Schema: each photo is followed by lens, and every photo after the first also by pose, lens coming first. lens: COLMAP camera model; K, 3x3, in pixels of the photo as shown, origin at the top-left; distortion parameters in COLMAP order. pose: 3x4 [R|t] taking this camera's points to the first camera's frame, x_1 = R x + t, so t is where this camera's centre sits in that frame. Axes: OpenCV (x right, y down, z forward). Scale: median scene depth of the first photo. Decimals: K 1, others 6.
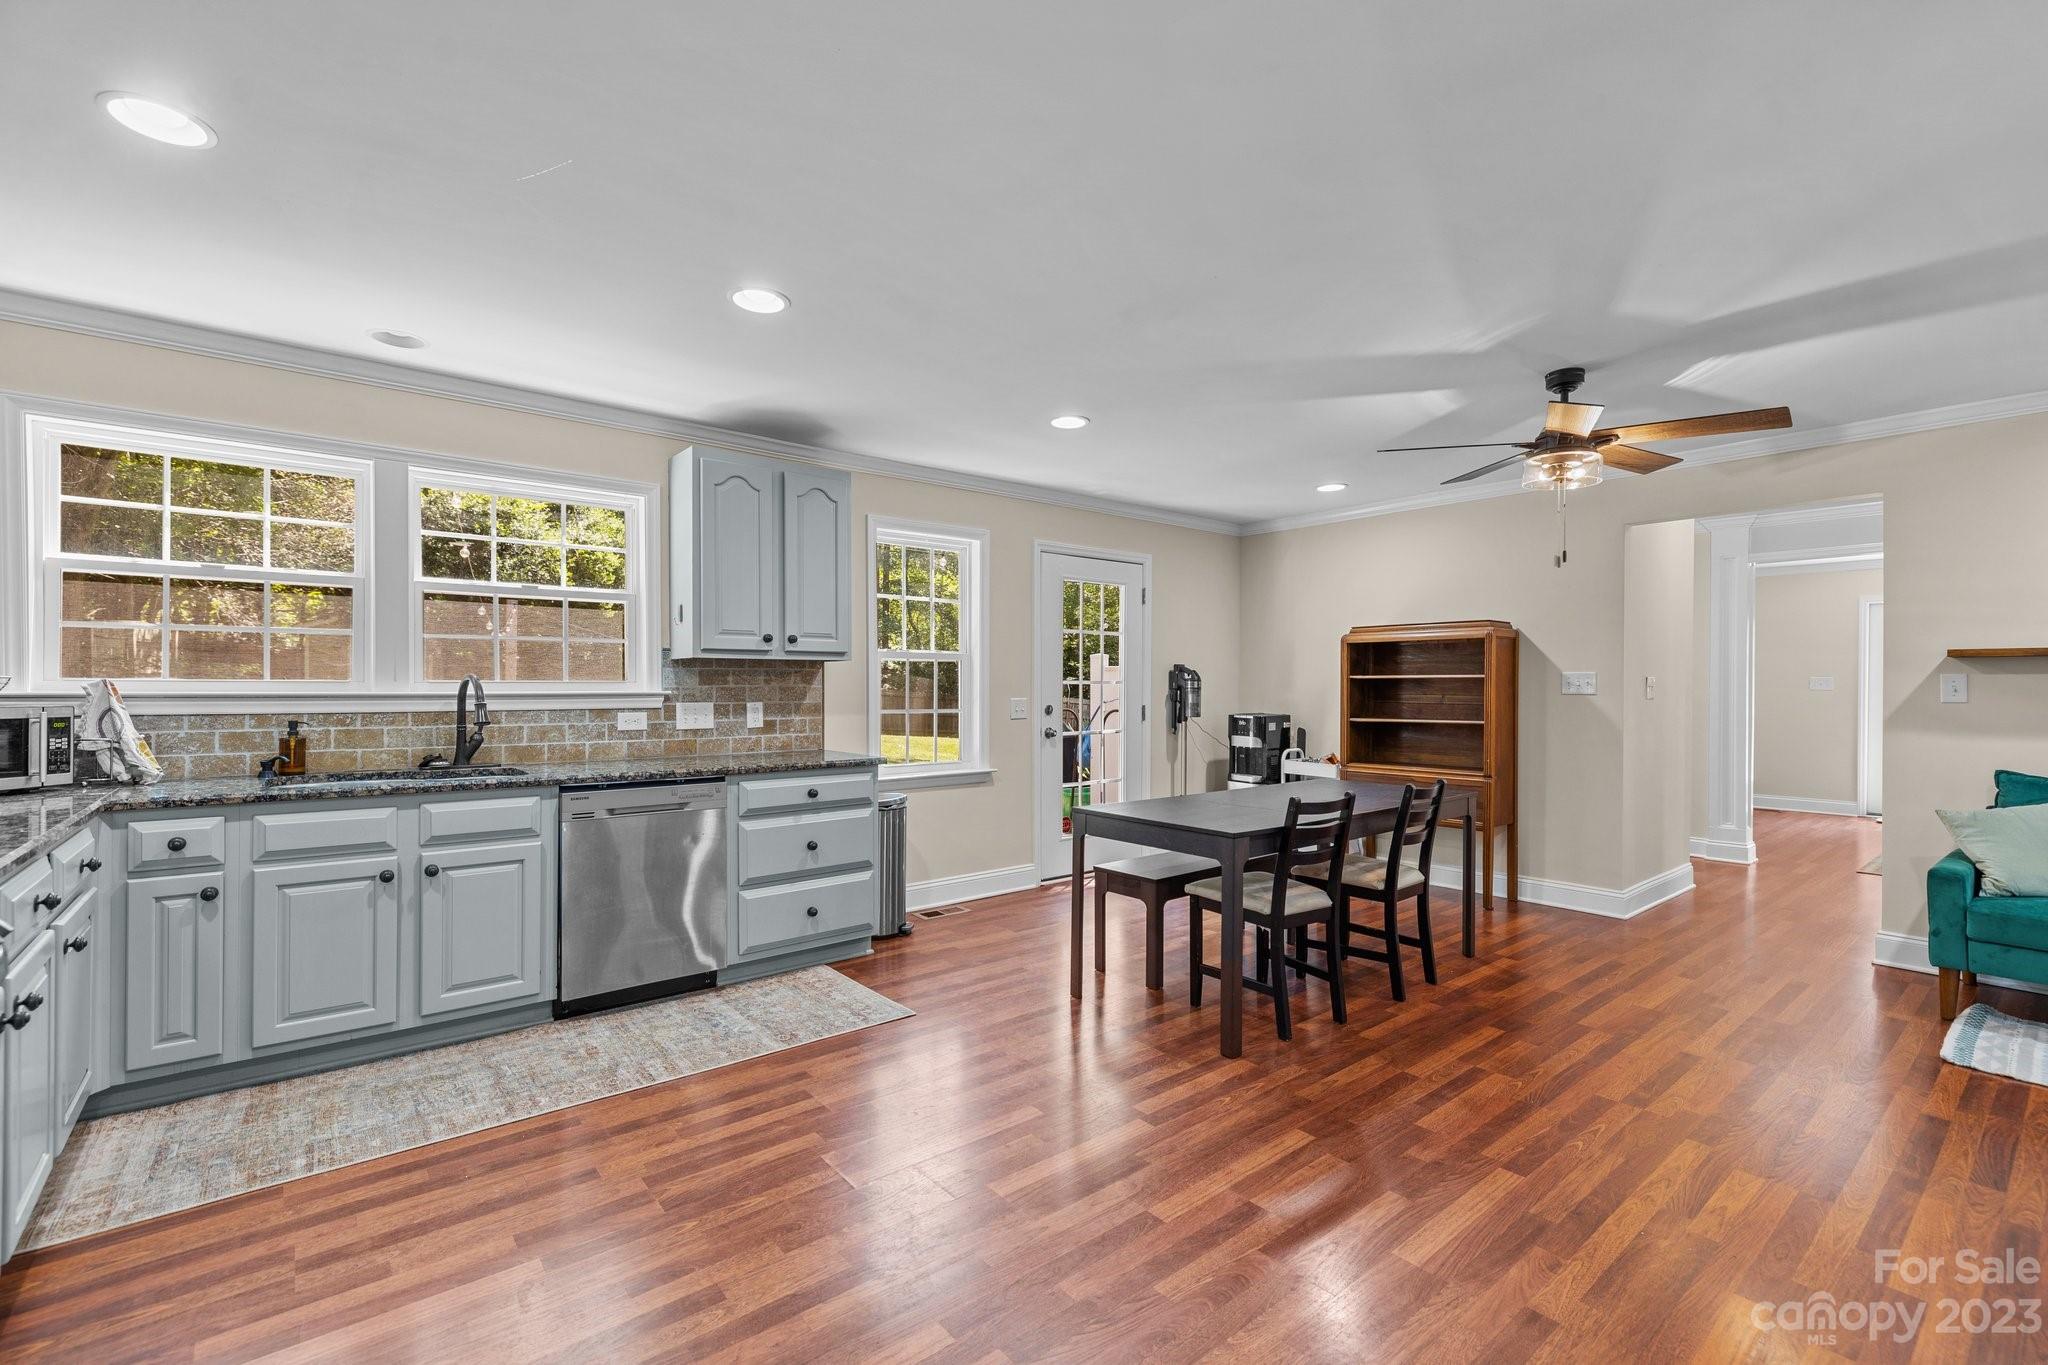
lens RADIAL K [[889.6, 0, 1020.8], [0, 889.6, 688.7], [0, 0, 1]] dist [0.004843, -0.001034]
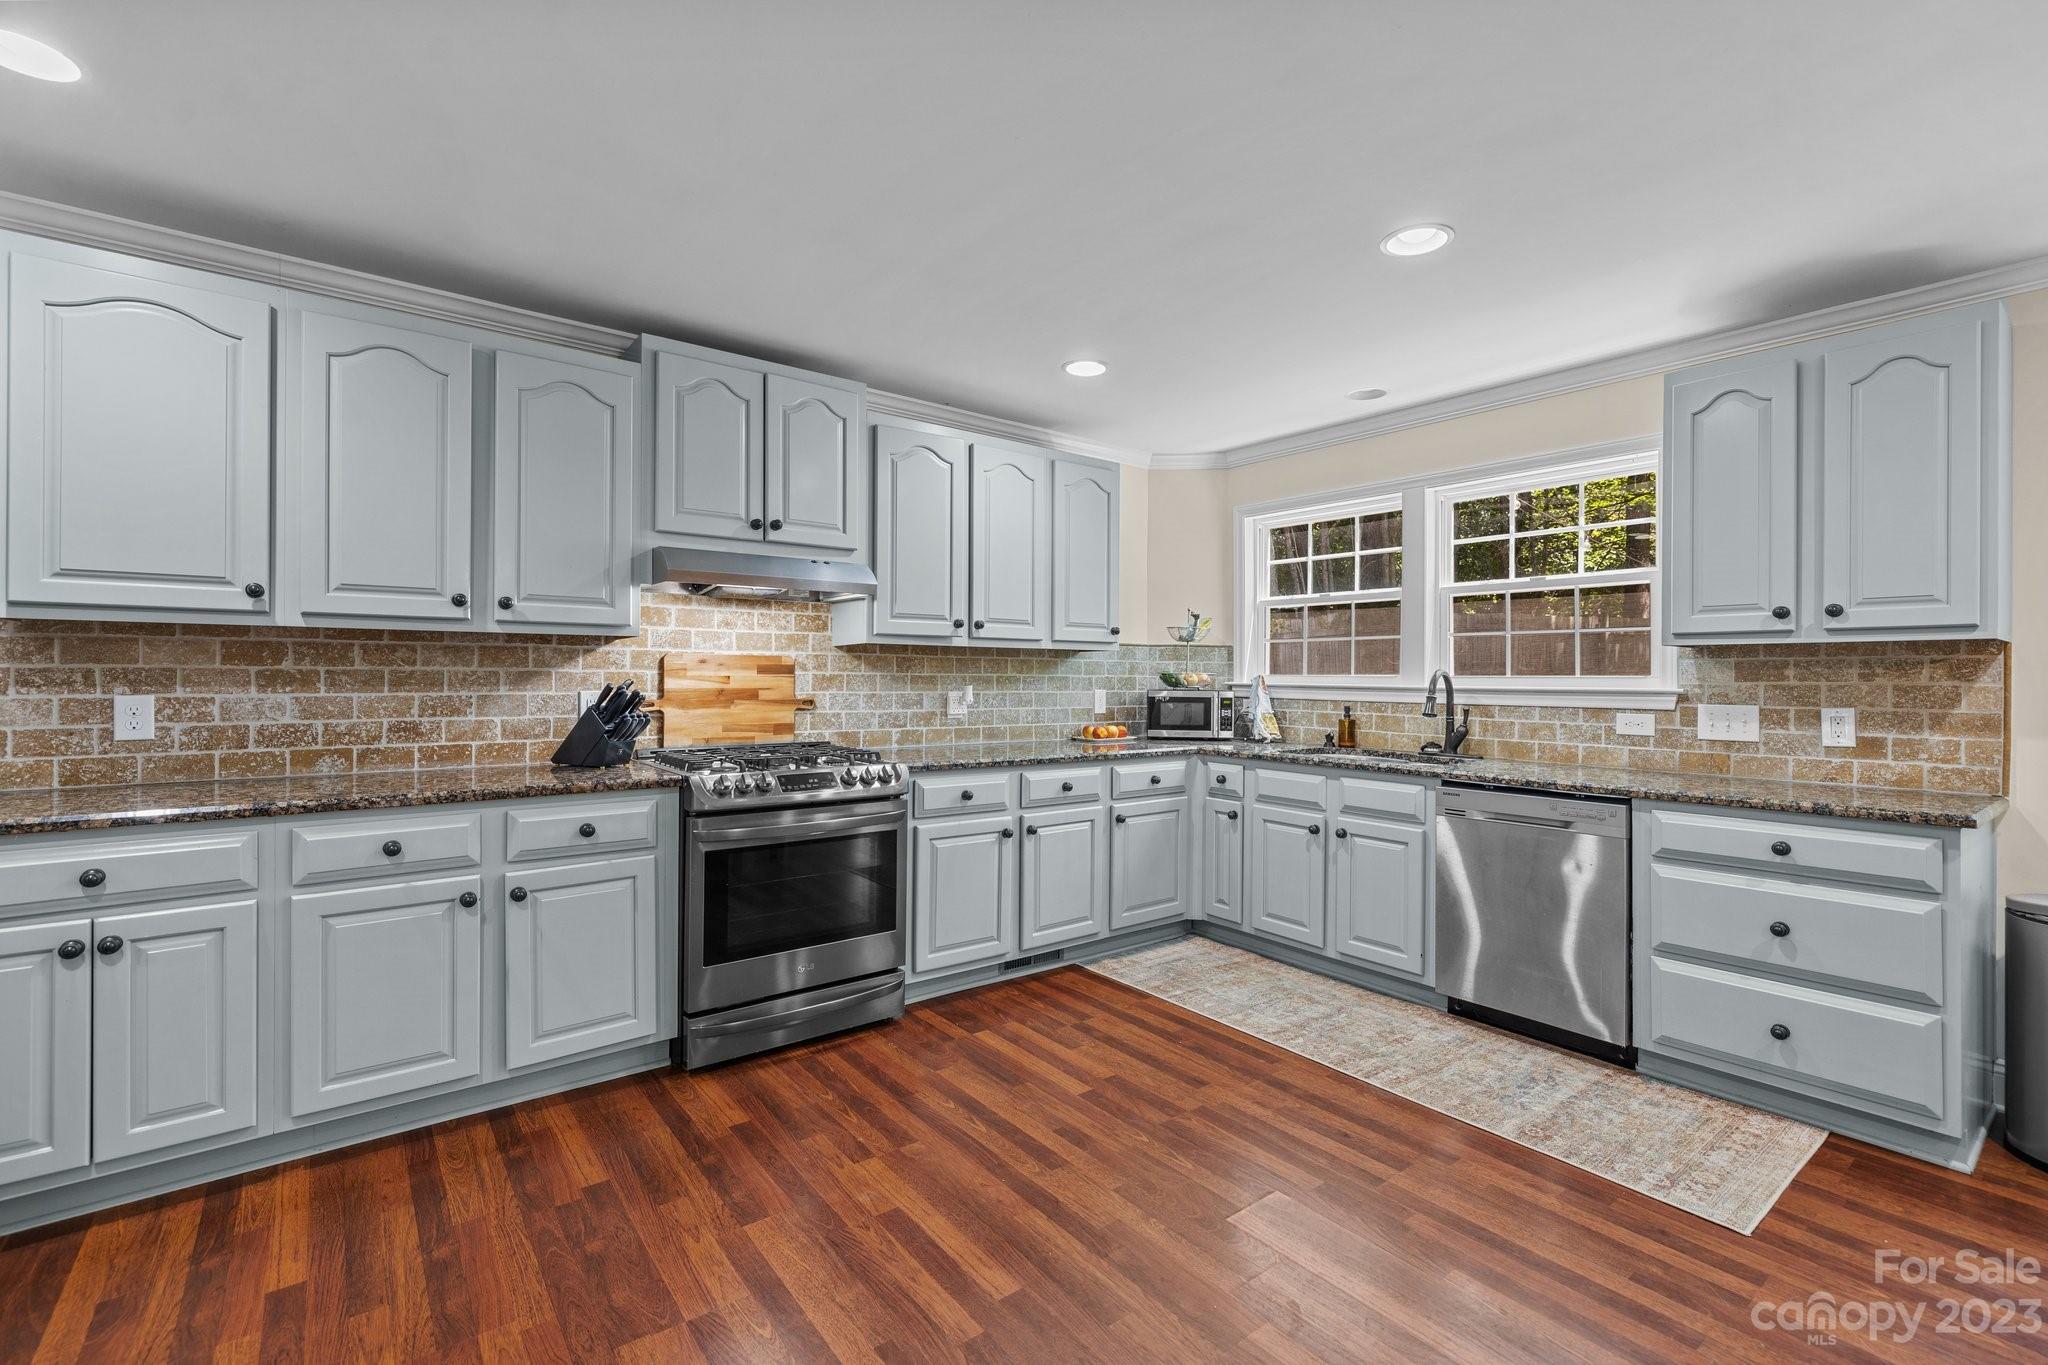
lens RADIAL K [[889.6, 0, 1021.9], [0, 889.6, 677.0], [0, 0, 1]] dist [0.004843, -0.001034]
pose [[-0.024726, -0.002433, -0.999691, 0.500805], [-0.012061, 0.999925, -0.002135, 0.001015], [0.999622, 0.012005, -0.024754, 0.540924]]
